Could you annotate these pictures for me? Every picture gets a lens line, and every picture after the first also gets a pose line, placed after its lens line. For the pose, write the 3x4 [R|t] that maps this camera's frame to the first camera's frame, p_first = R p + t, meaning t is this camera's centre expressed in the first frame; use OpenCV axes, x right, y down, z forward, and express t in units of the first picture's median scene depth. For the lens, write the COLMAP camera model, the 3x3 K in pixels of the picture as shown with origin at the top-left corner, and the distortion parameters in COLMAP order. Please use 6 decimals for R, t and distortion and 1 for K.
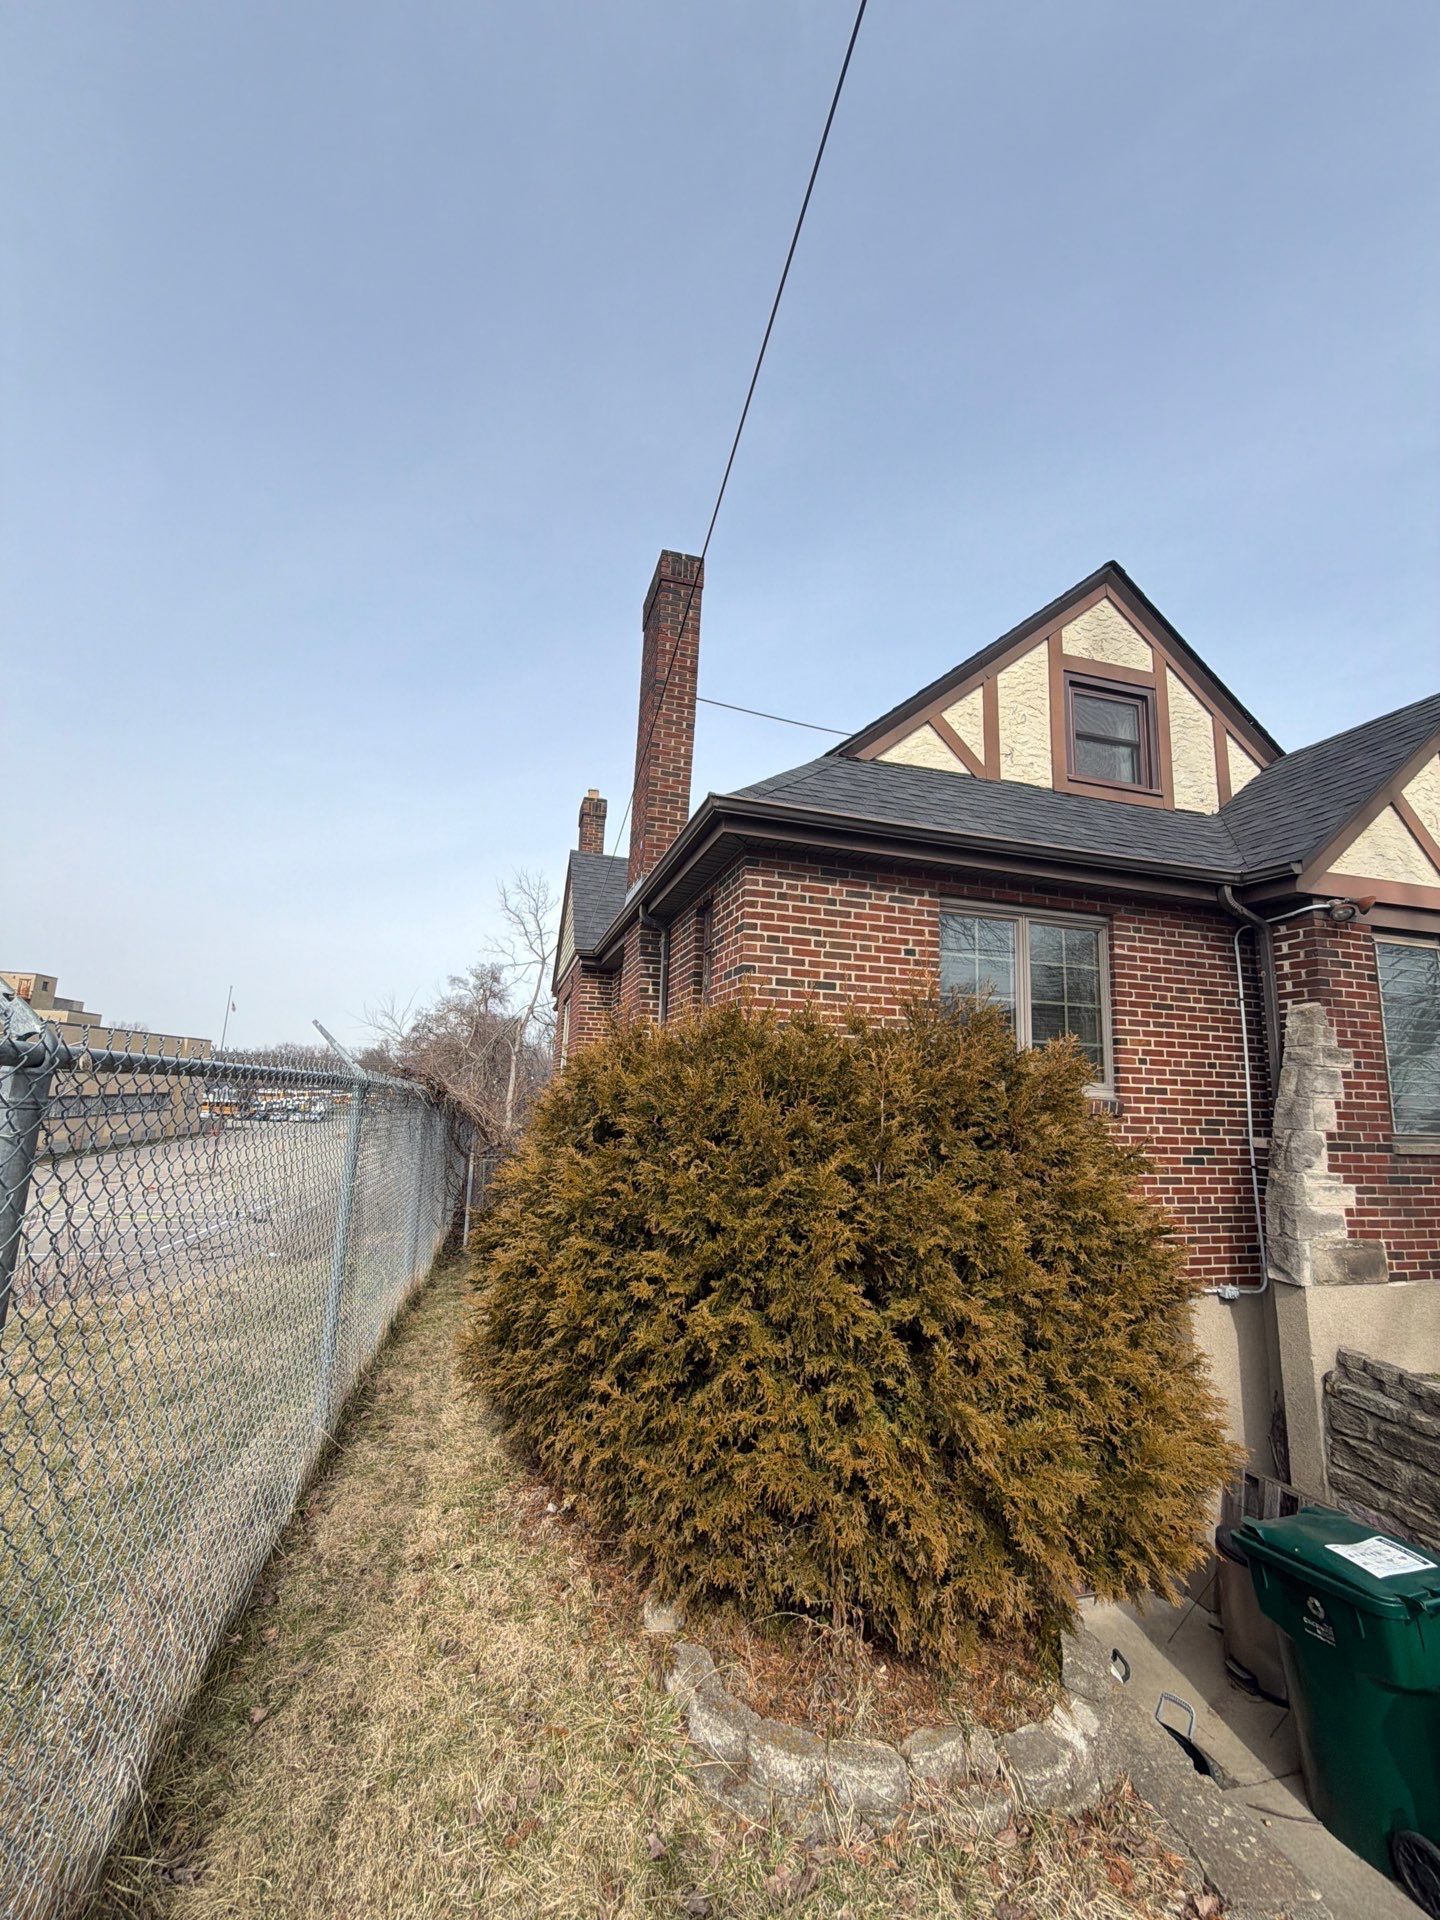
lens RADIAL K [[769.2, 0, 717.7], [0, 769.2, 967.3], [0, 0, 1]] dist [0.002047, 0.000246]
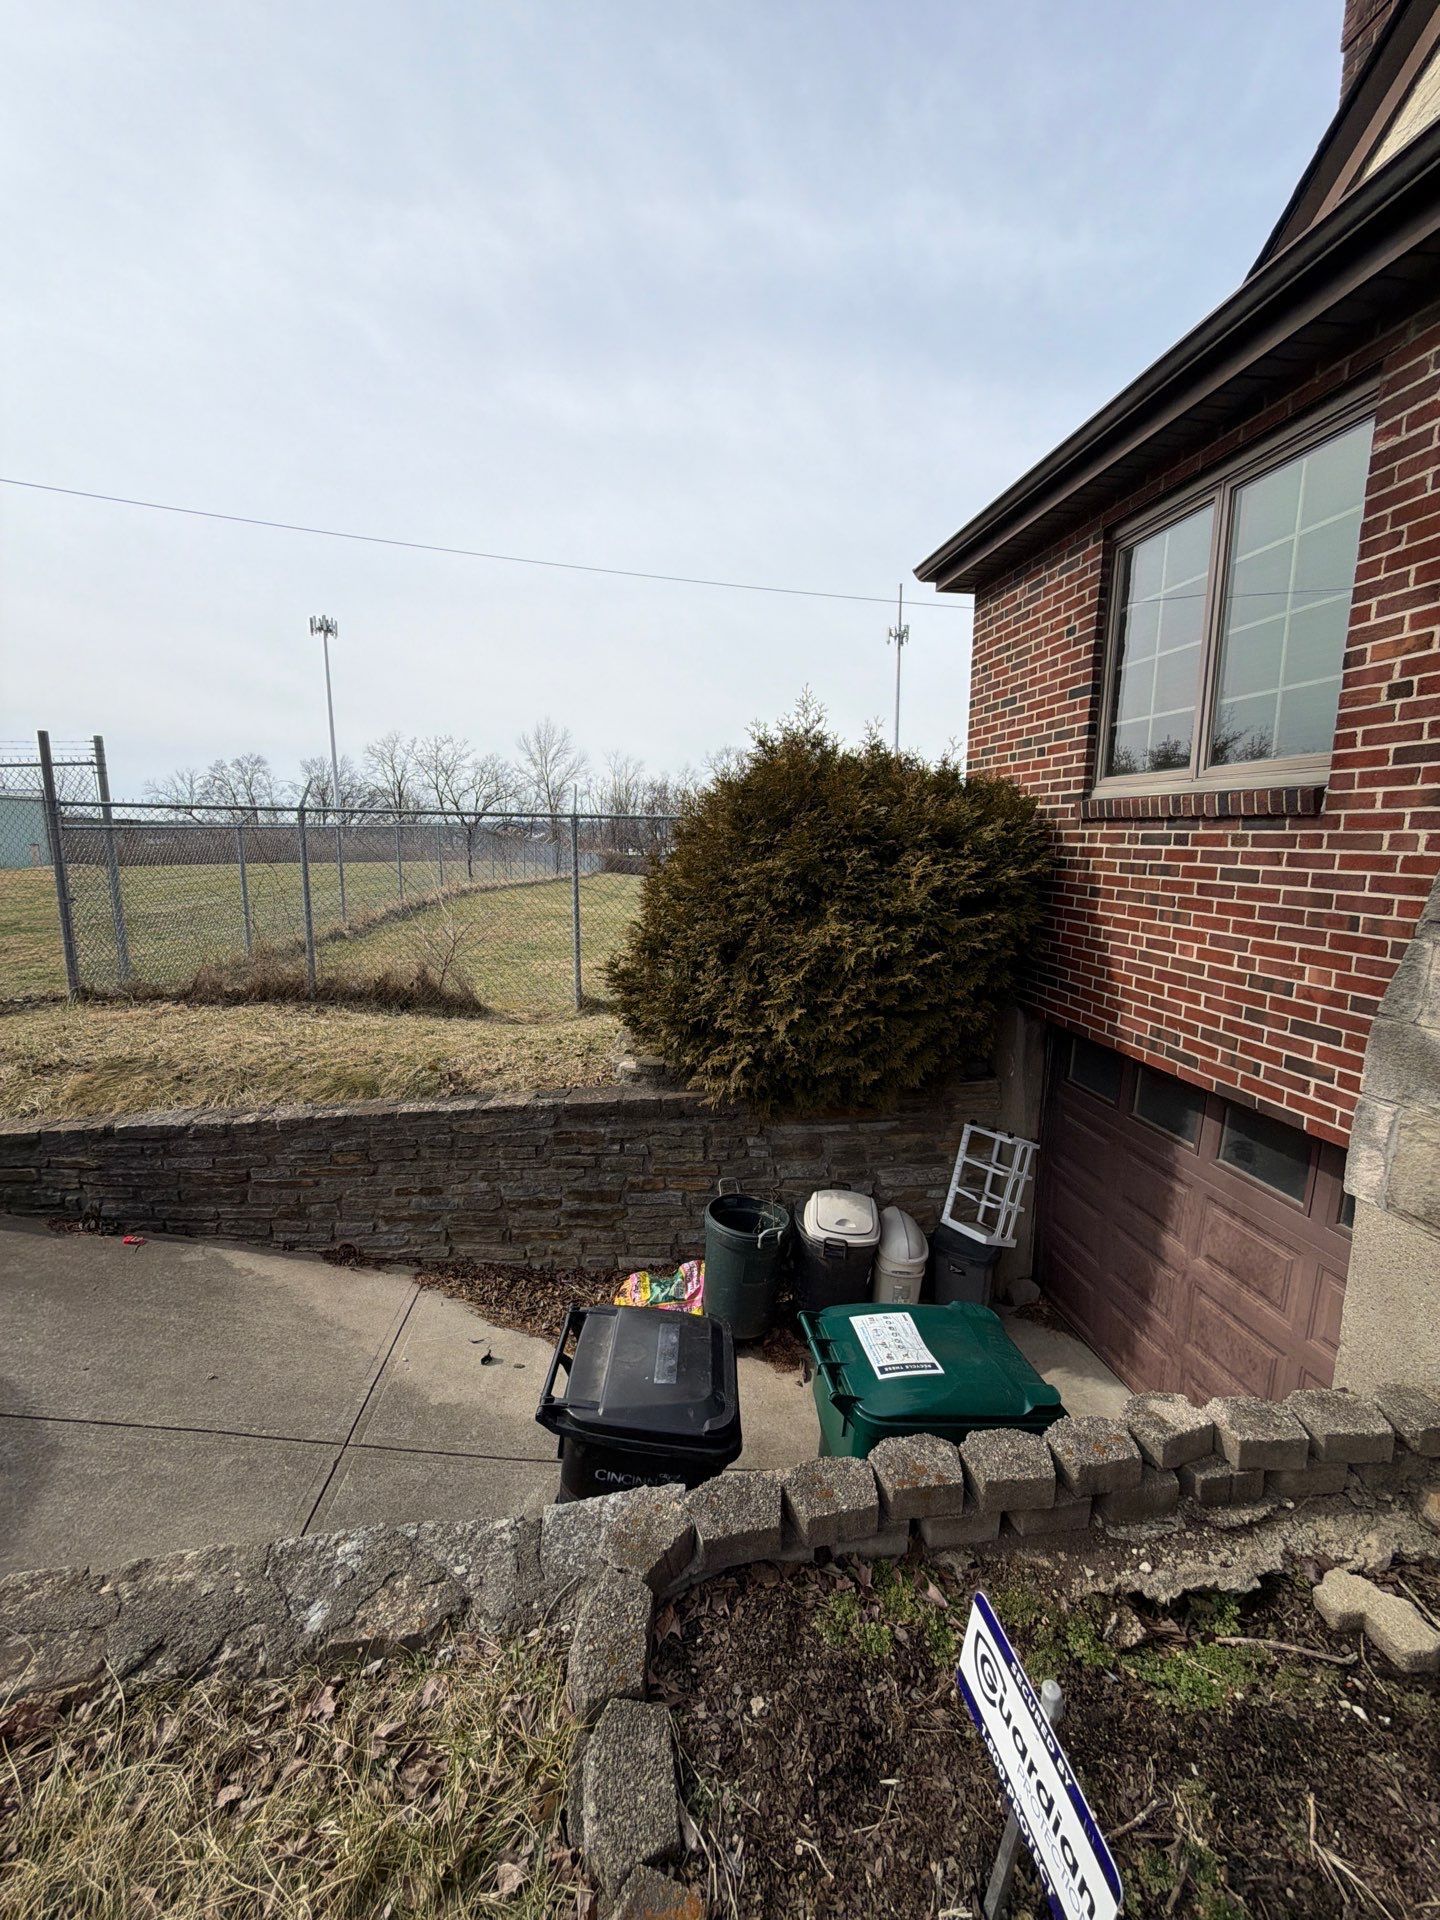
lens RADIAL K [[769.2, 0, 713.6], [0, 769.2, 955.2], [0, 0, 1]] dist [0.002047, 0.000246]
pose [[-0.145794, 0.120898, -0.981900, 1.154344], [0.165614, 0.981482, 0.096256, 0.177058], [0.975354, -0.148583, -0.163117, 0.711042]]
